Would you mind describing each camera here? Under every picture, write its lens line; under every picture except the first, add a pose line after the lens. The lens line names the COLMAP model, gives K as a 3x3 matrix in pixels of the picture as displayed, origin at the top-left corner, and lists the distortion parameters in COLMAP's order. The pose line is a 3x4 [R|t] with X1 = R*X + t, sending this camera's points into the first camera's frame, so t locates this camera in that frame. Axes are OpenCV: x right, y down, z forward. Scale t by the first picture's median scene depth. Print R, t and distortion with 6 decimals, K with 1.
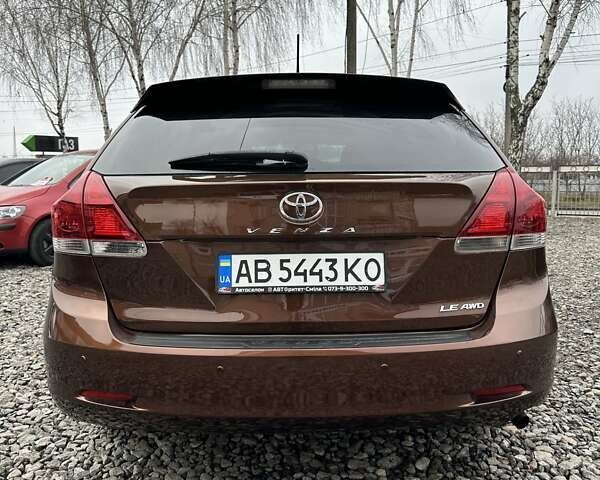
lens RADIAL K [[589.3, 0, 302.7], [0, 589.3, 239.6], [0, 0, 1]] dist [0.022584, 0.000000]
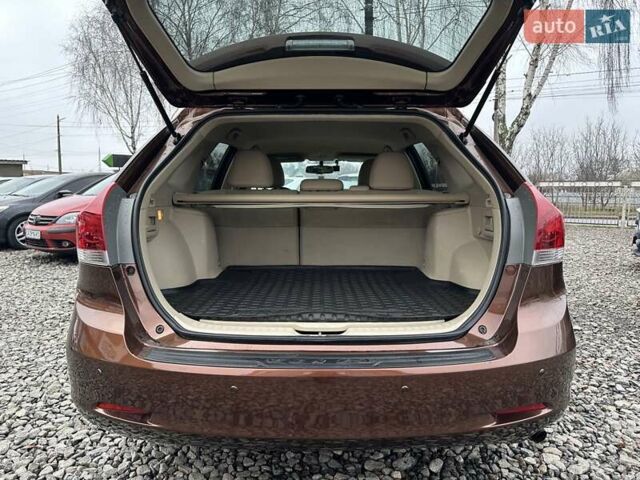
lens RADIAL K [[469.9, 0, 318.5], [0, 469.9, 233.8], [0, 0, 1]] dist [0.019759, -0.020516]
pose [[0.999758, 0.008987, -0.020082, 0.009275], [-0.009195, 0.999905, -0.010266, -0.022875], [0.019988, 0.010449, 0.999746, 0.187974]]
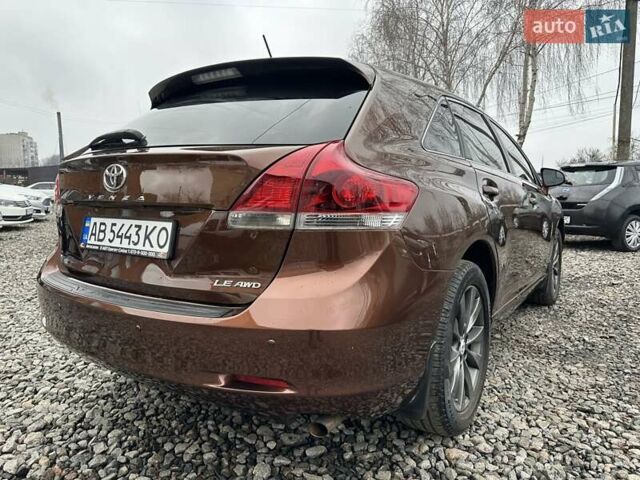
lens RADIAL K [[469.9, 0, 323.2], [0, 469.9, 244.1], [0, 0, 1]] dist [0.019759, -0.020516]
pose [[0.816156, 0.075498, -0.572878, 0.743891], [-0.073061, 0.996954, 0.027297, 0.016635], [0.573193, 0.019576, 0.819186, 0.421873]]
